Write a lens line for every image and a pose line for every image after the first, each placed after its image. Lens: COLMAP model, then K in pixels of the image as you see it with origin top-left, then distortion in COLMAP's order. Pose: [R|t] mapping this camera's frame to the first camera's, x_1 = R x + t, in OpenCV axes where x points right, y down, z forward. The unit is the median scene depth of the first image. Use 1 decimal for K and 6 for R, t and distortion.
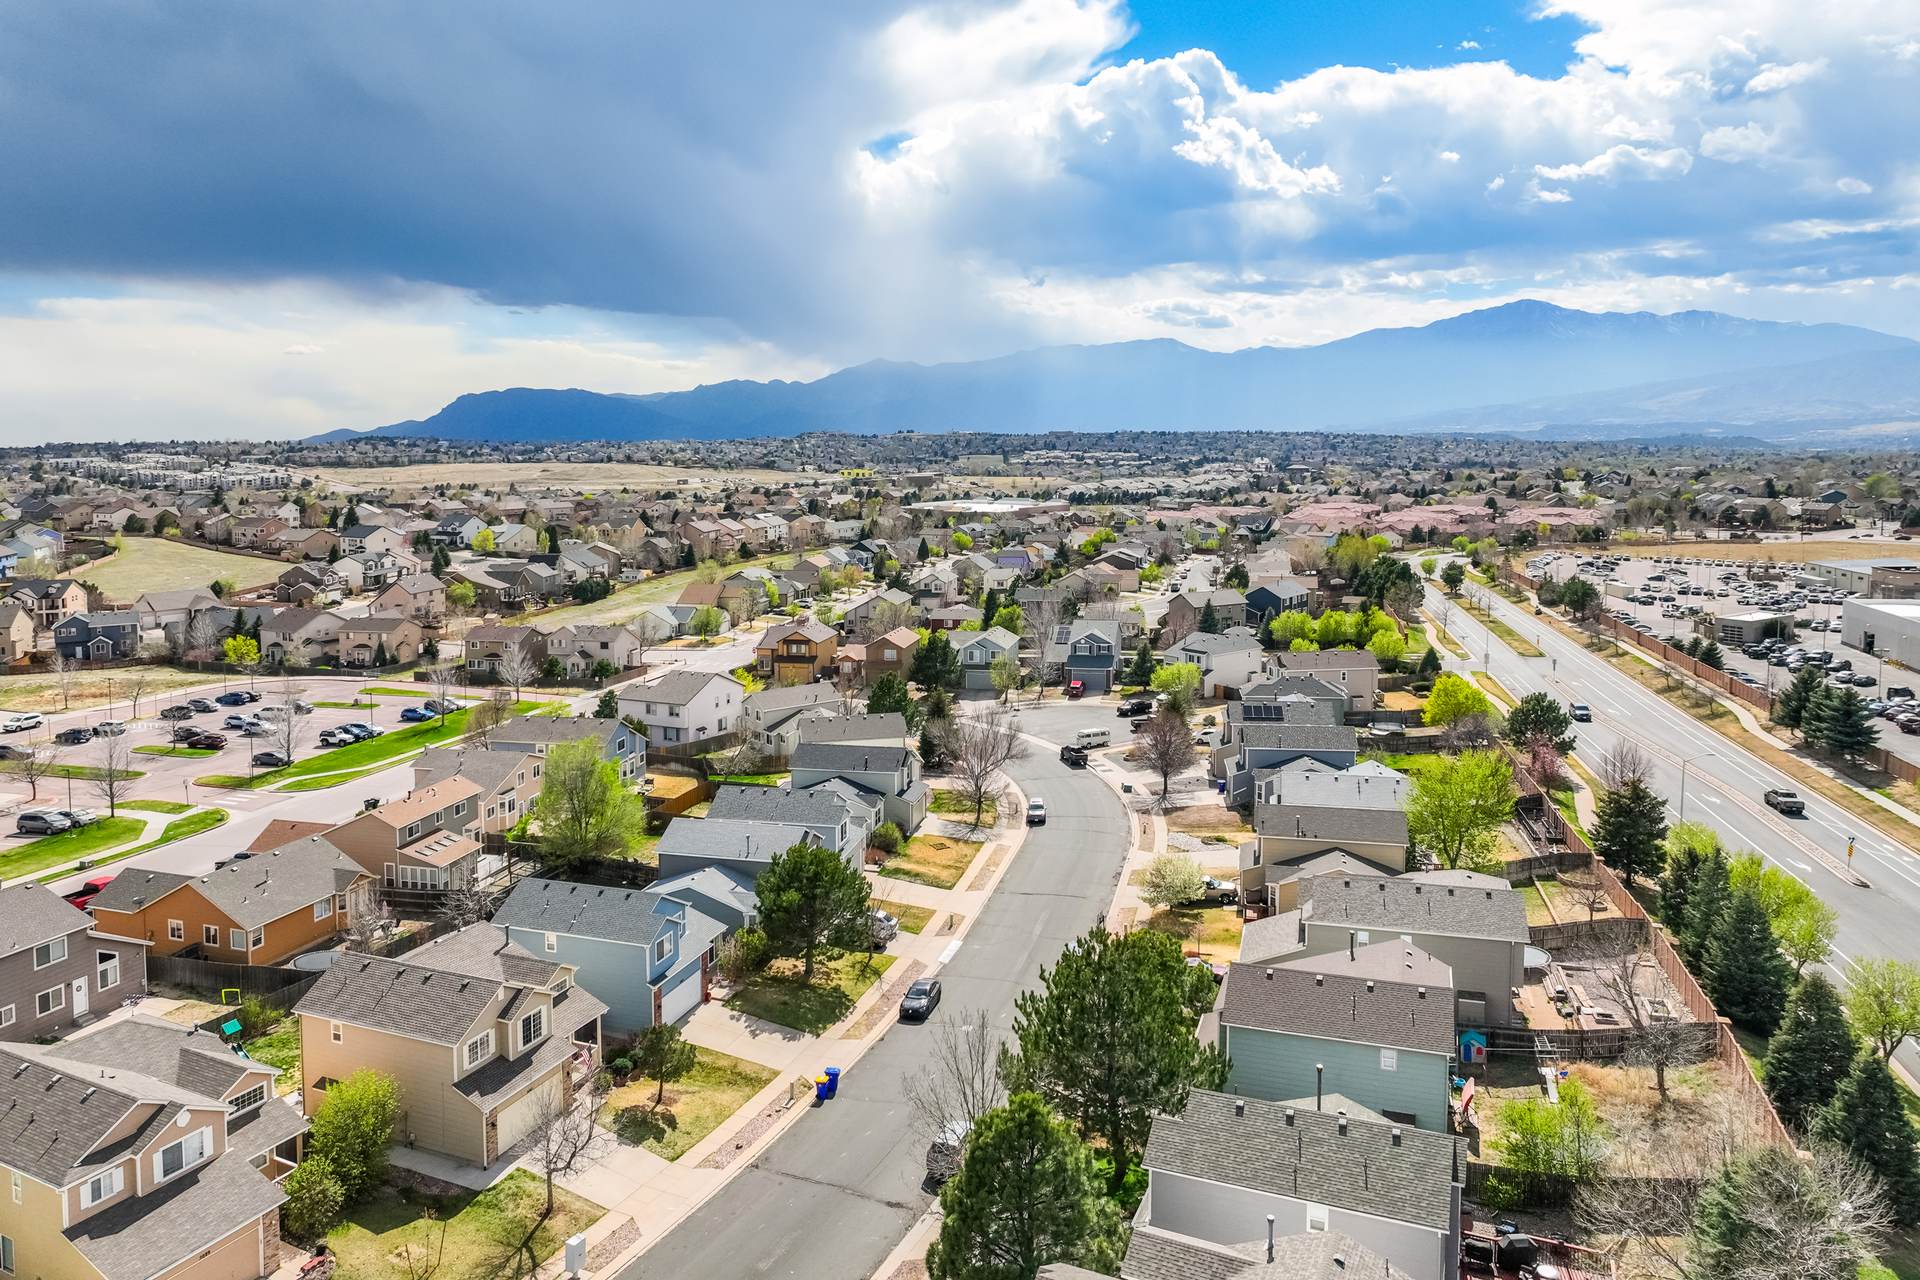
lens RADIAL K [[1345.9, 0, 908.2], [0, 1345.9, 638.9], [0, 0, 1]] dist [0.002524, 0.003720]
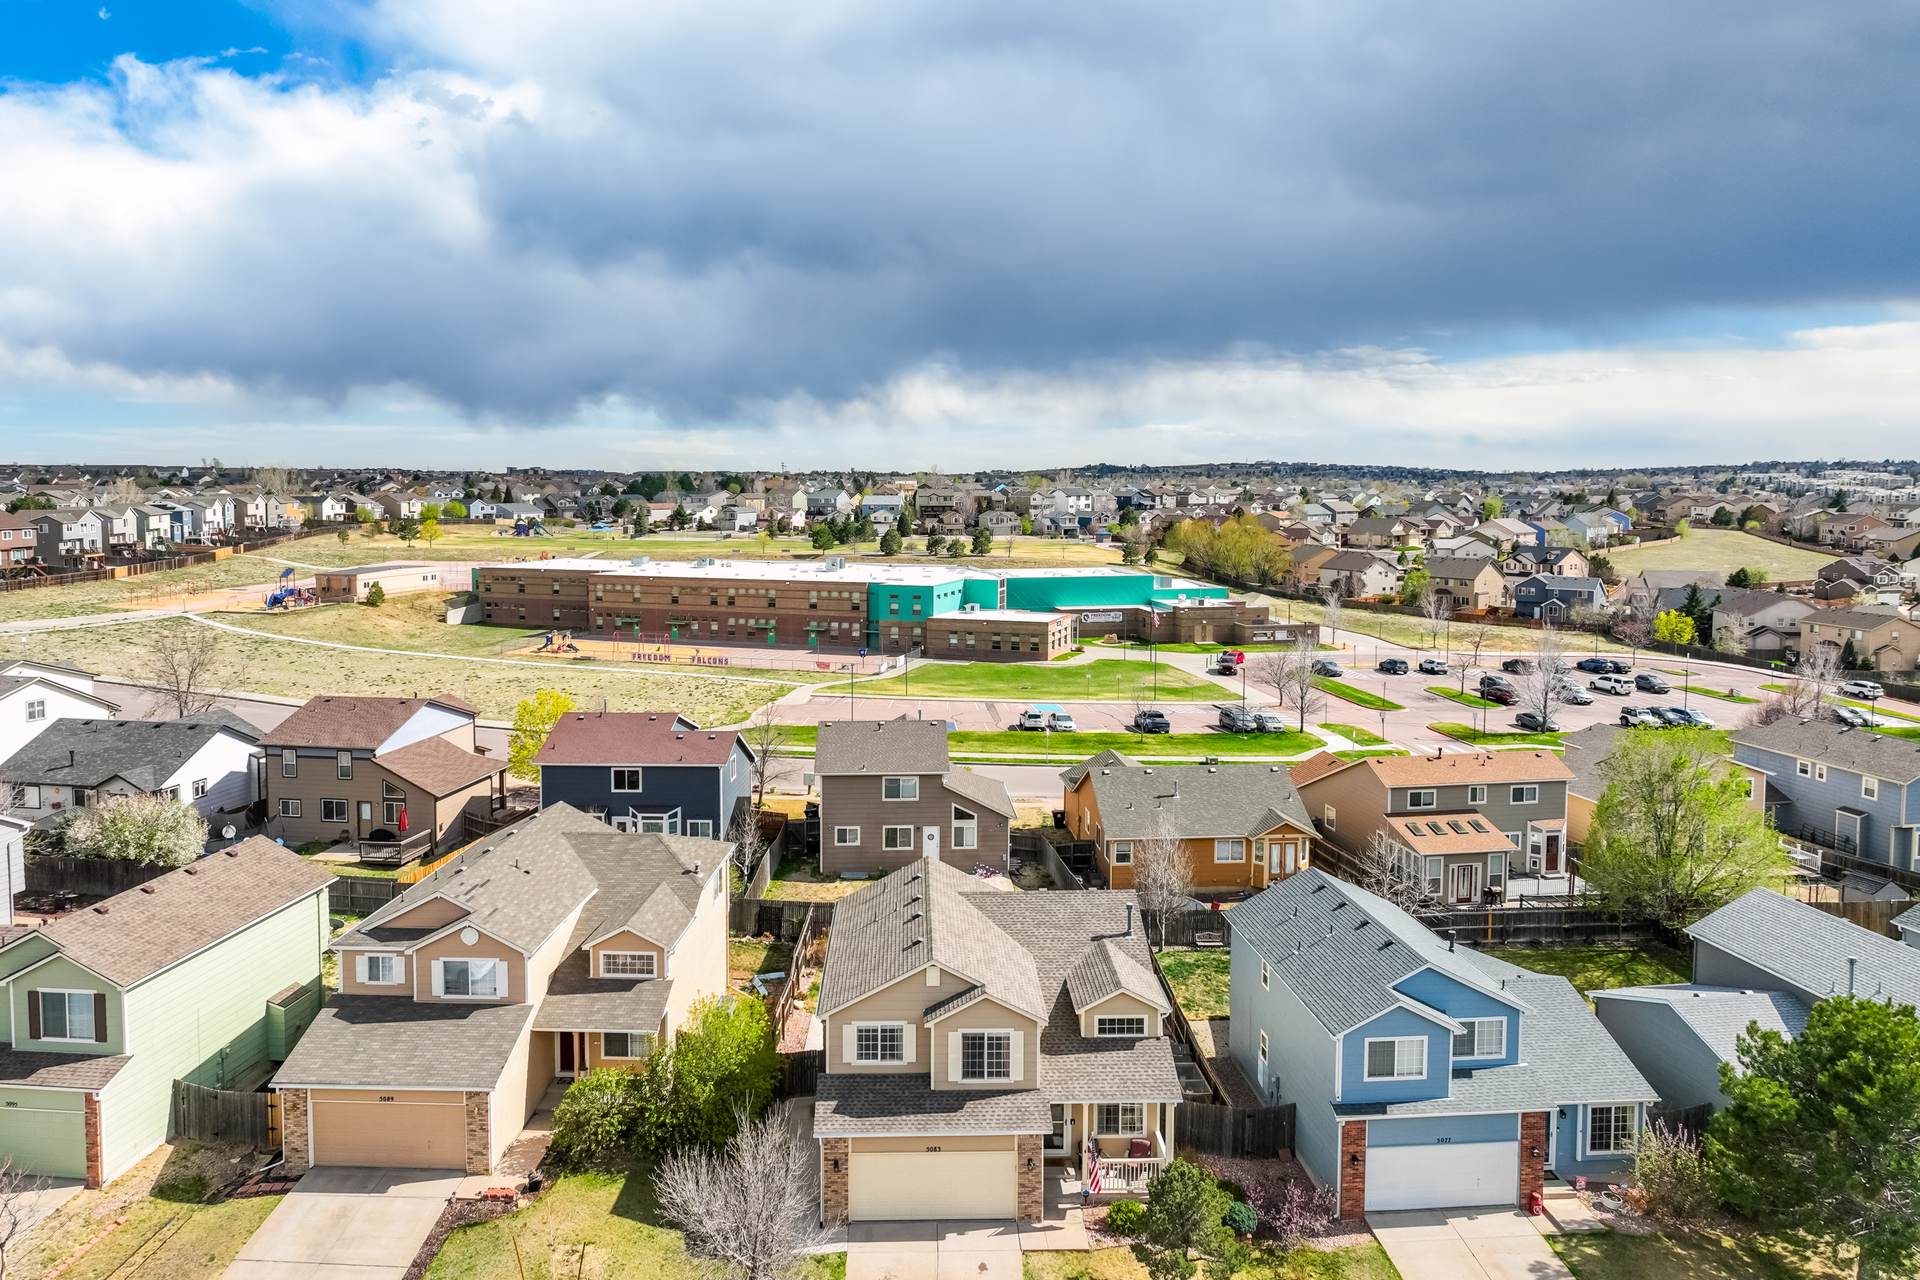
lens RADIAL K [[1269.7, 0, 959.1], [0, 1269.7, 618.5], [0, 0, 1]] dist [0.000503, 0.004695]
pose [[0.420017, 0.112108, -0.900565, 0.042743], [-0.137174, 0.988782, 0.059113, 0.012288], [0.897089, 0.098705, 0.430684, 0.146543]]
